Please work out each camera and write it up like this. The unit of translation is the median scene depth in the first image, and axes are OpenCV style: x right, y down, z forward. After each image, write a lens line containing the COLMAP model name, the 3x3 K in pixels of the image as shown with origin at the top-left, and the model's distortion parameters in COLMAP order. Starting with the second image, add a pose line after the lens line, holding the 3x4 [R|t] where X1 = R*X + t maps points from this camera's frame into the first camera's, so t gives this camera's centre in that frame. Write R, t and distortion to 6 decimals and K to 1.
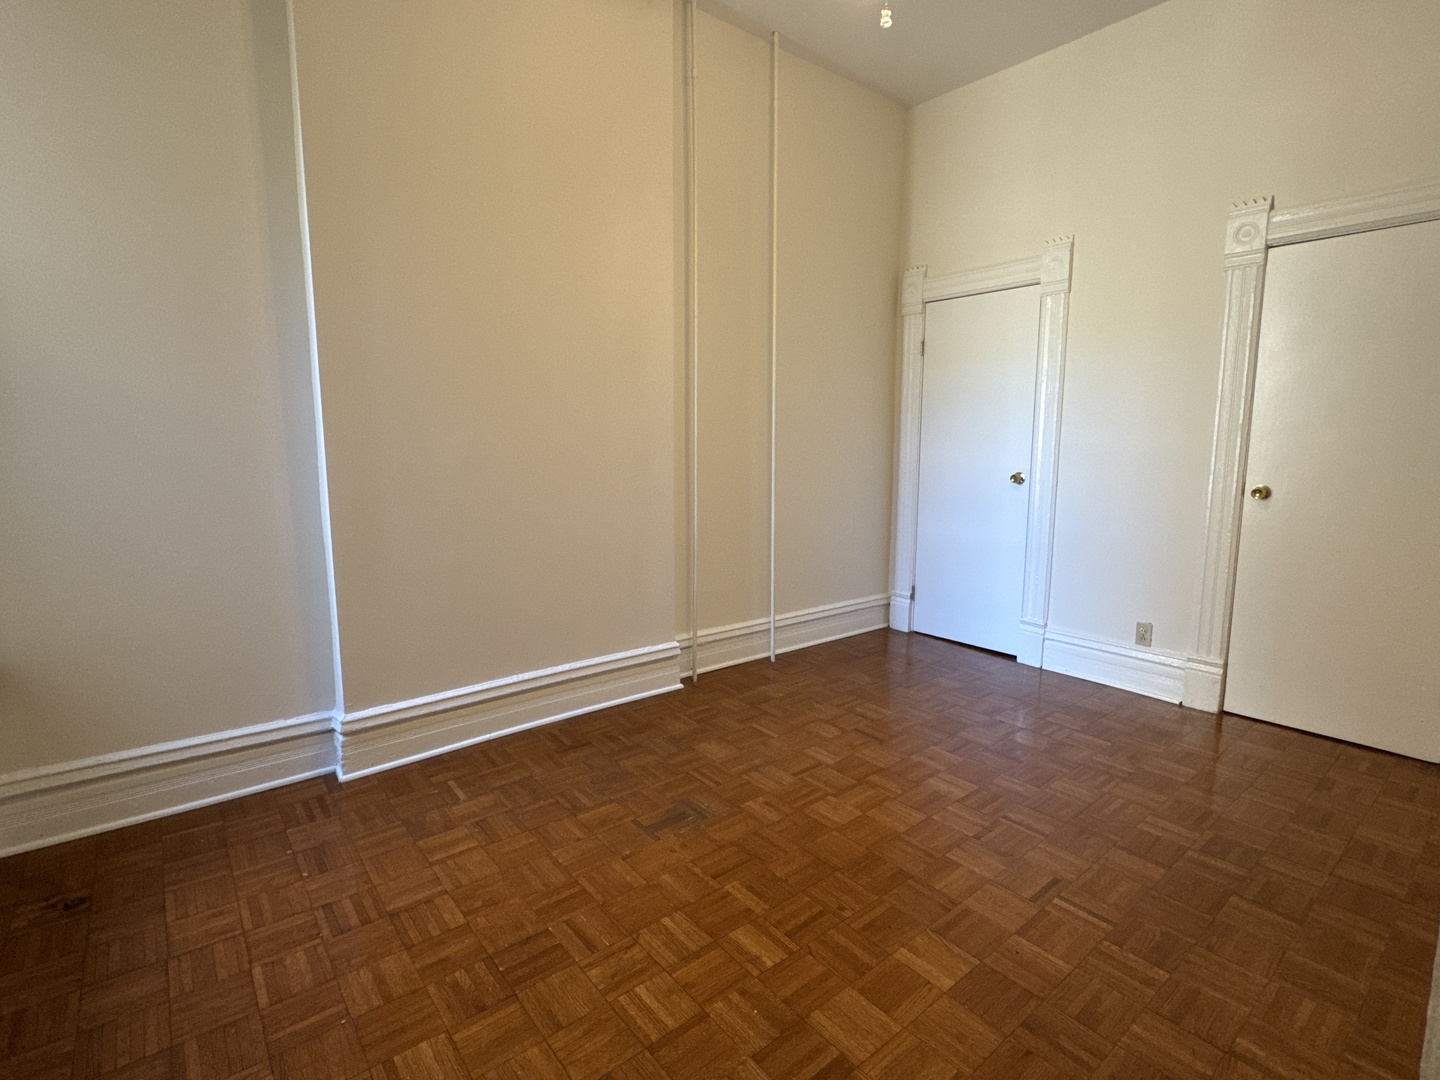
lens RADIAL K [[700.5, 0, 720.0], [0, 700.5, 540.0], [0, 0, 1]] dist [-0.004094, -0.000522]
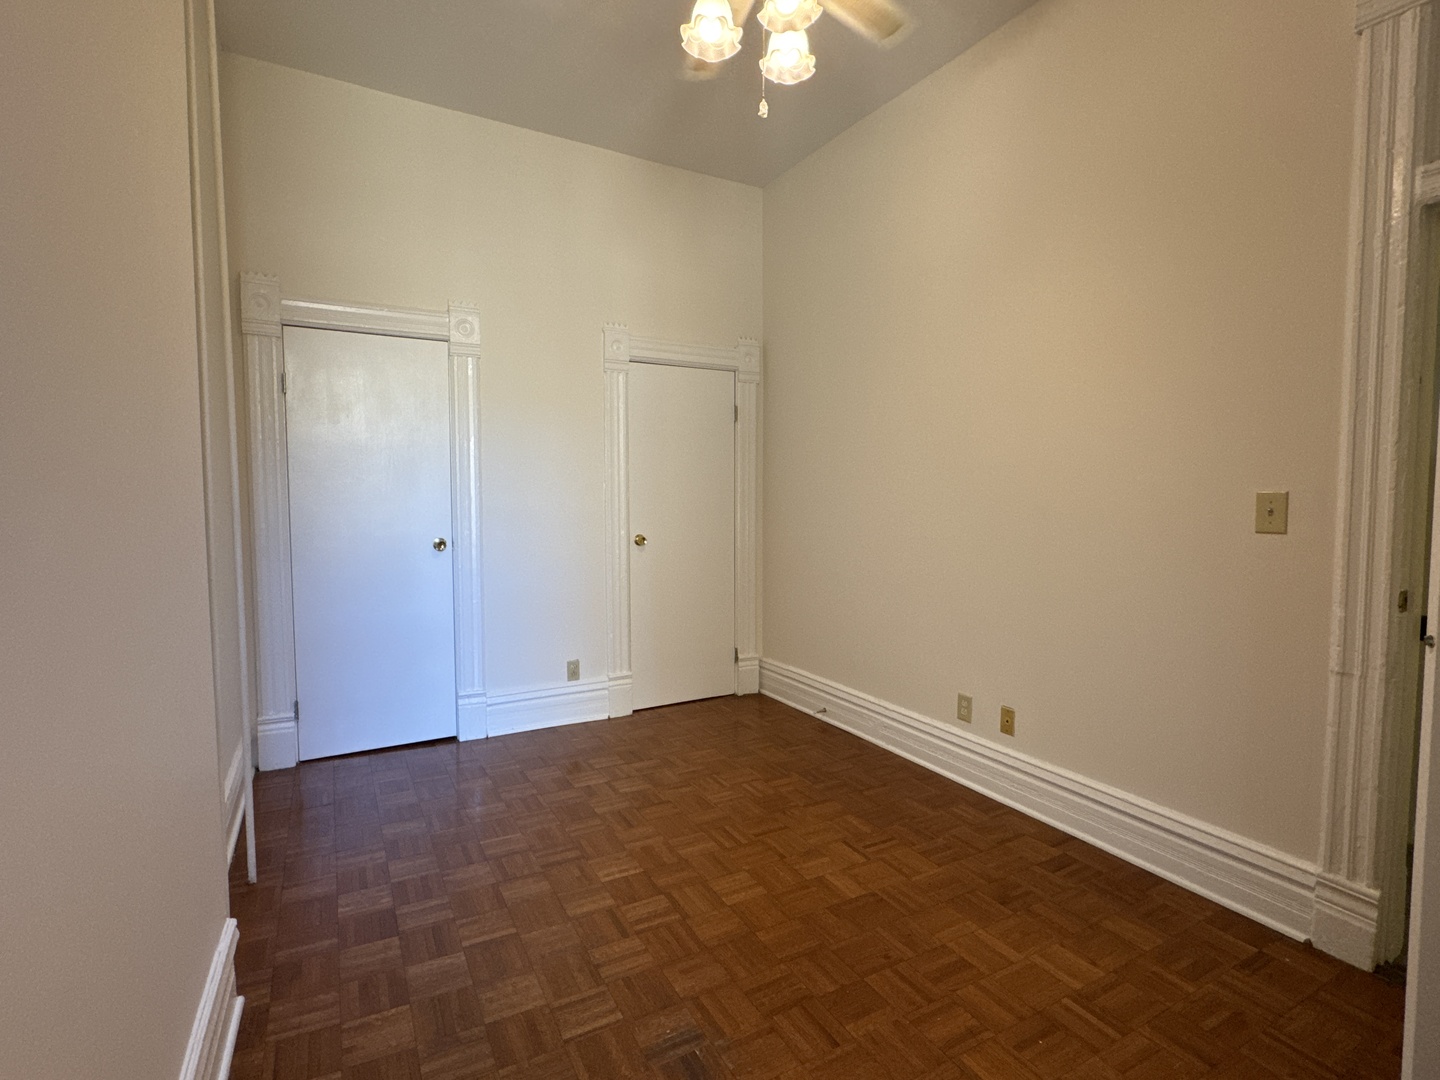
lens RADIAL K [[700.5, 0, 720.0], [0, 700.5, 540.0], [0, 0, 1]] dist [-0.004094, -0.000522]
pose [[0.182551, -0.064819, 0.981057, -0.490858], [0.145036, 0.988683, 0.038335, -0.091008], [-0.972440, 0.135291, 0.189886, 0.560225]]
